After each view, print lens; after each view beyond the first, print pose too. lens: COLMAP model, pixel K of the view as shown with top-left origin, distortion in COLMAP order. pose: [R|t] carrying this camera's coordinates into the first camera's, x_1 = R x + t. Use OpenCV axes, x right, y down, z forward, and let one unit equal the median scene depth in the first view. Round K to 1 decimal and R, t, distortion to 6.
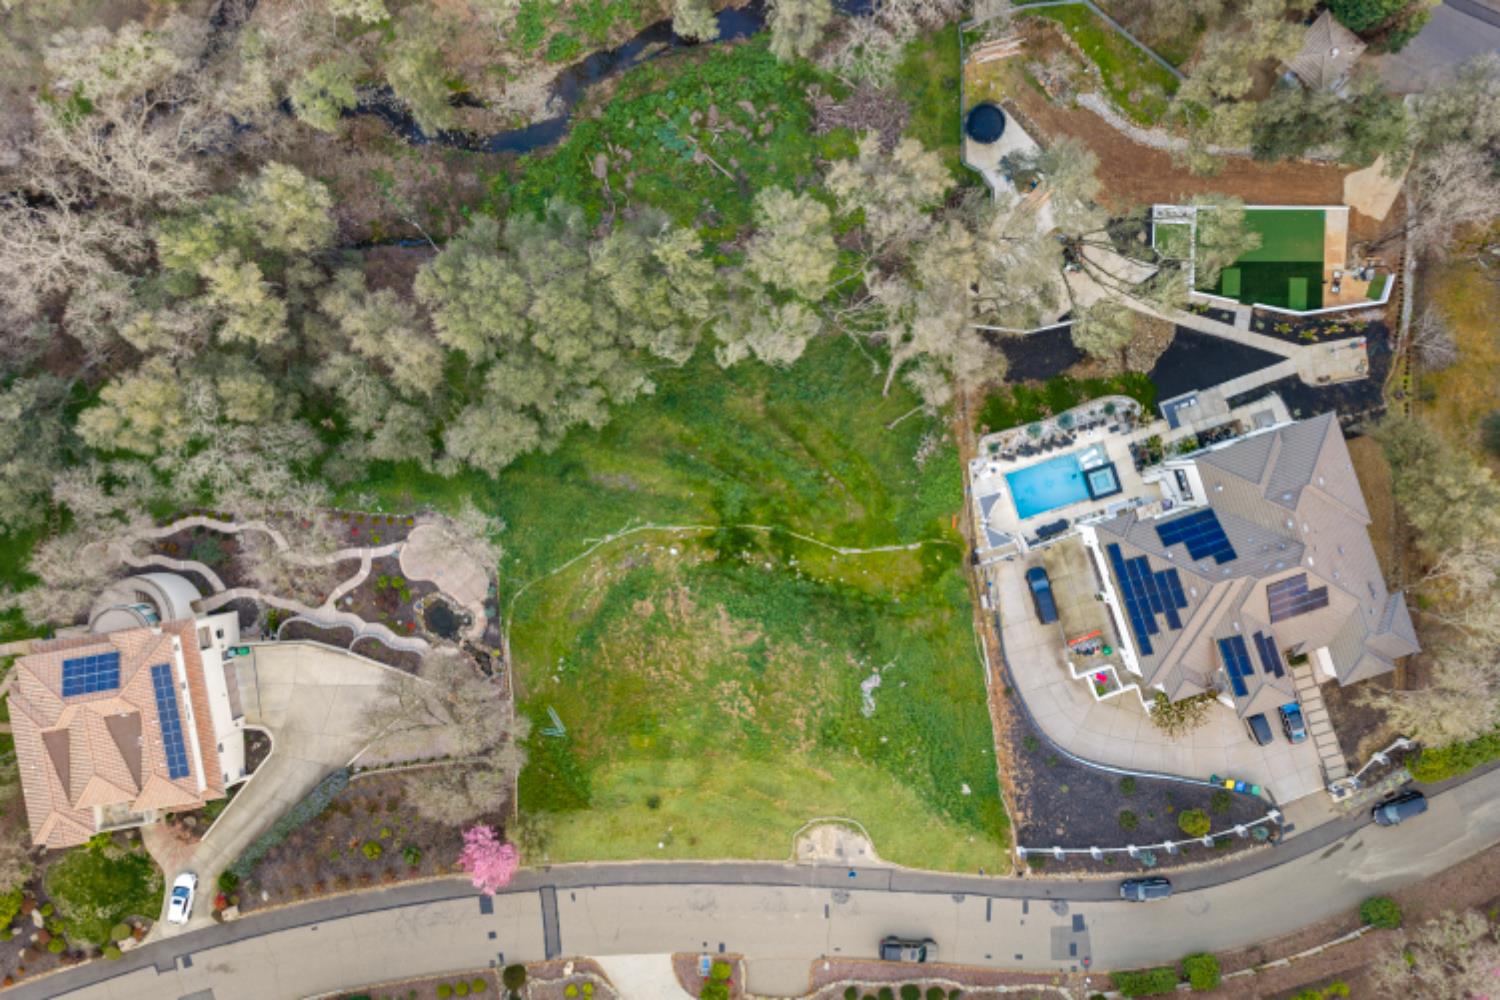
lens RADIAL K [[1243.8, 0, 754.9], [0, 1243.8, 500.0], [0, 0, 1]] dist [0.022261, -0.037471]
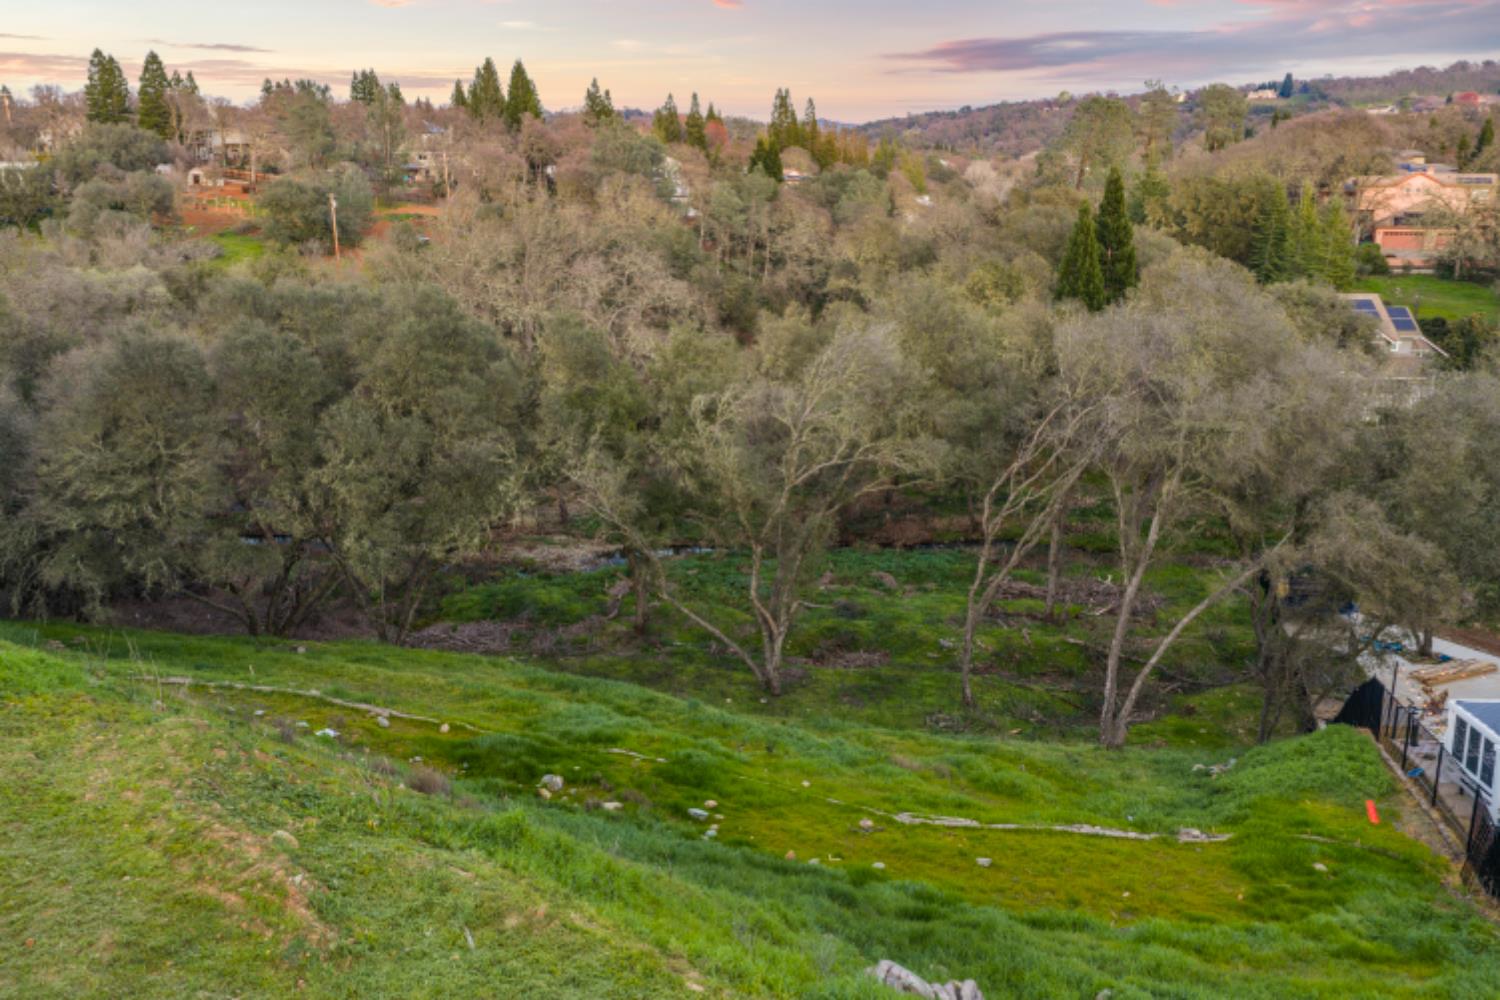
lens RADIAL K [[1243.8, 0, 750.2], [0, 1243.8, 499.8], [0, 0, 1]] dist [0.022261, -0.037471]
pose [[0.954723, 0.077278, -0.287283, 0.111413], [-0.297388, 0.221984, -0.928592, 0.278352], [-0.007988, 0.971983, 0.234915, 0.903989]]
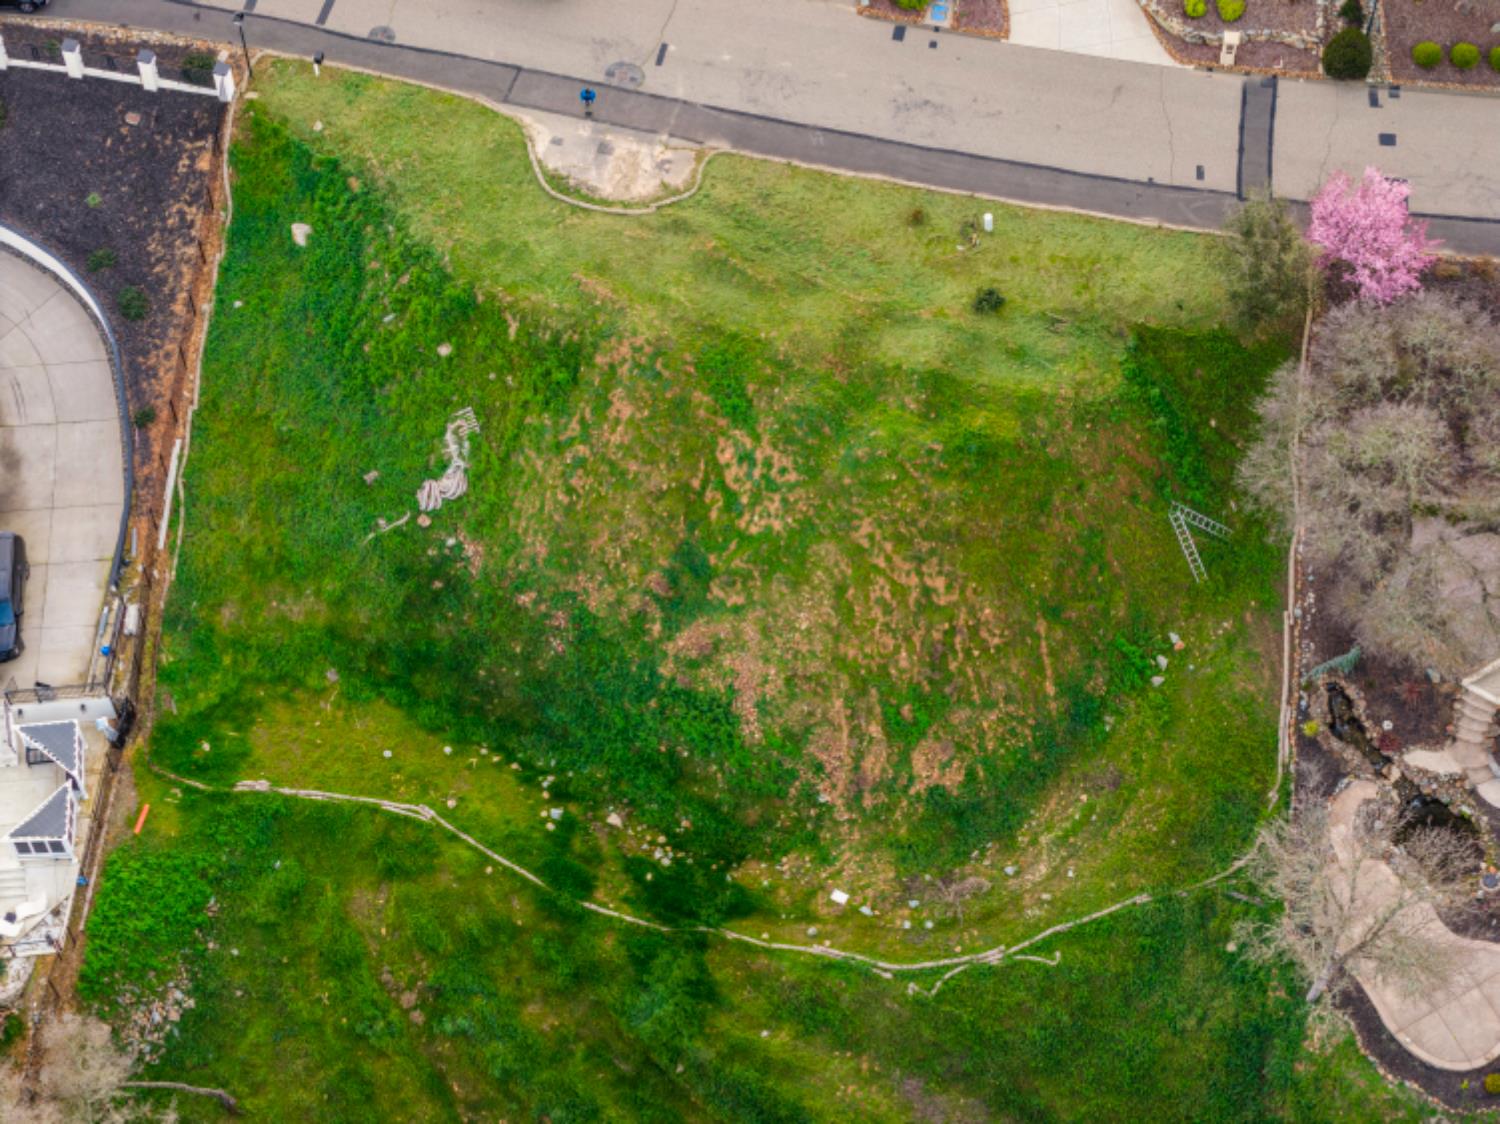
lens RADIAL K [[3018.2, 0, 718.8], [0, 3018.2, 603.4], [0, 0, 1]] dist [-0.118649, 0.000000]
pose [[-0.974749, -0.185875, 0.123754, -0.133249], [0.222721, -0.849262, 0.478696, -0.357302], [0.016122, 0.494171, 0.869215, 0.123570]]
